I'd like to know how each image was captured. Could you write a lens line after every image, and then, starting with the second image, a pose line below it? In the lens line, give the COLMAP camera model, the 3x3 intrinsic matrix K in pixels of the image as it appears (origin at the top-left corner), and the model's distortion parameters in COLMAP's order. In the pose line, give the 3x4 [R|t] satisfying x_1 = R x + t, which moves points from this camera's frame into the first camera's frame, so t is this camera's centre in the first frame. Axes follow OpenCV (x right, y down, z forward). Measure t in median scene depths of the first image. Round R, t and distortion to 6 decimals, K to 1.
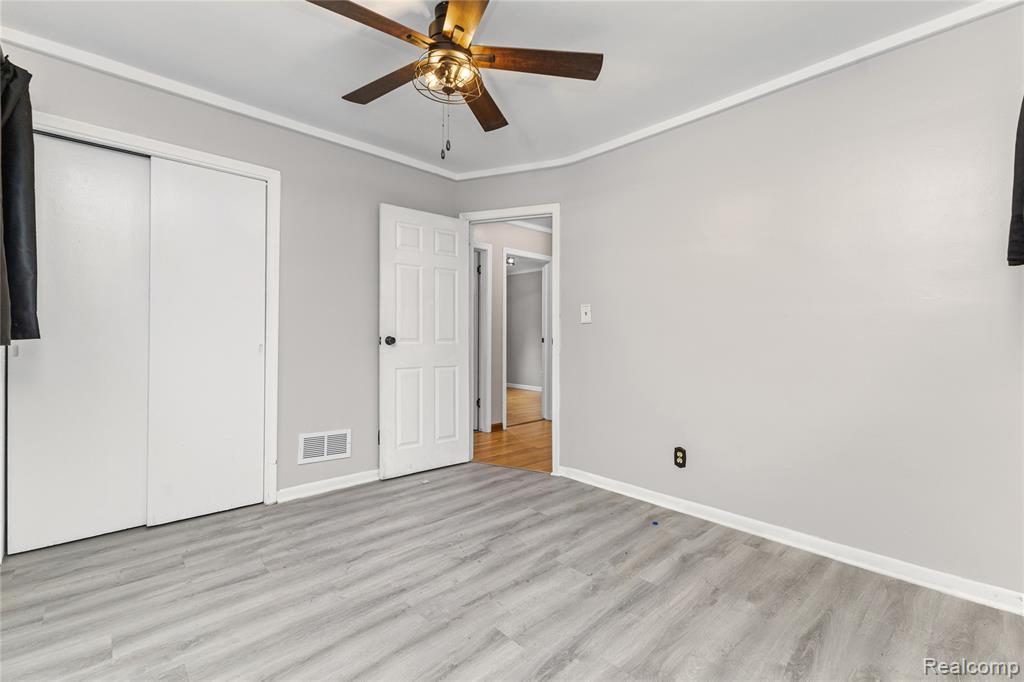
lens RADIAL K [[451.1, 0, 518.4], [0, 451.1, 336.9], [0, 0, 1]] dist [0.001522, -0.000972]
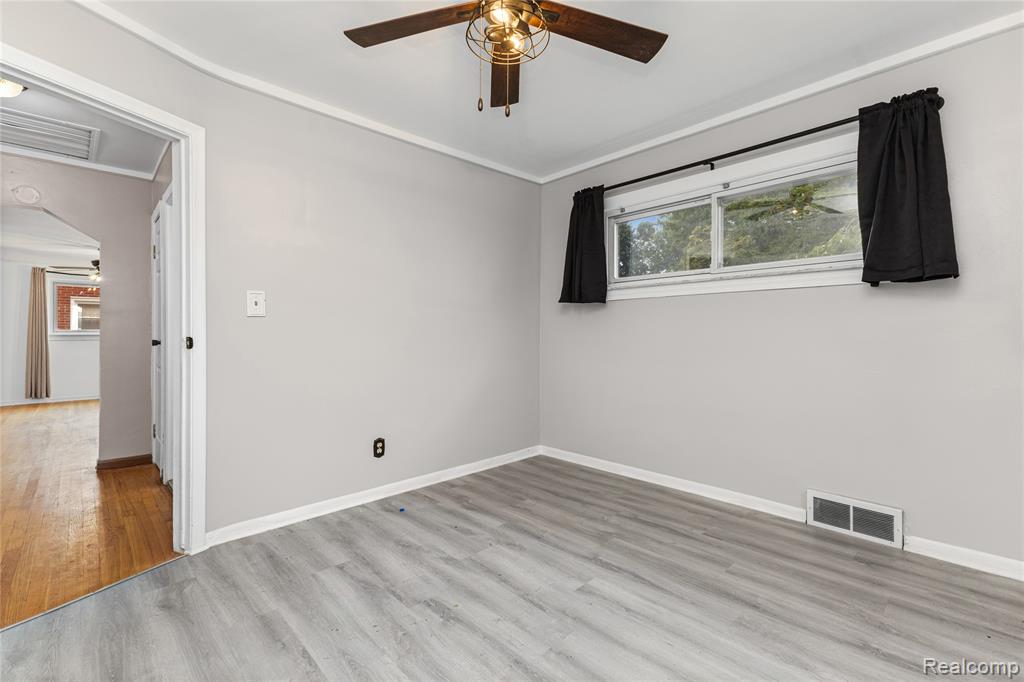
lens RADIAL K [[451.1, 0, 518.3], [0, 451.1, 335.8], [0, 0, 1]] dist [0.001522, -0.000972]
pose [[-0.010206, -0.013821, 0.999852, -0.793719], [0.008373, 0.999868, 0.013906, -0.008727], [-0.999913, 0.008513, -0.010089, 0.774255]]
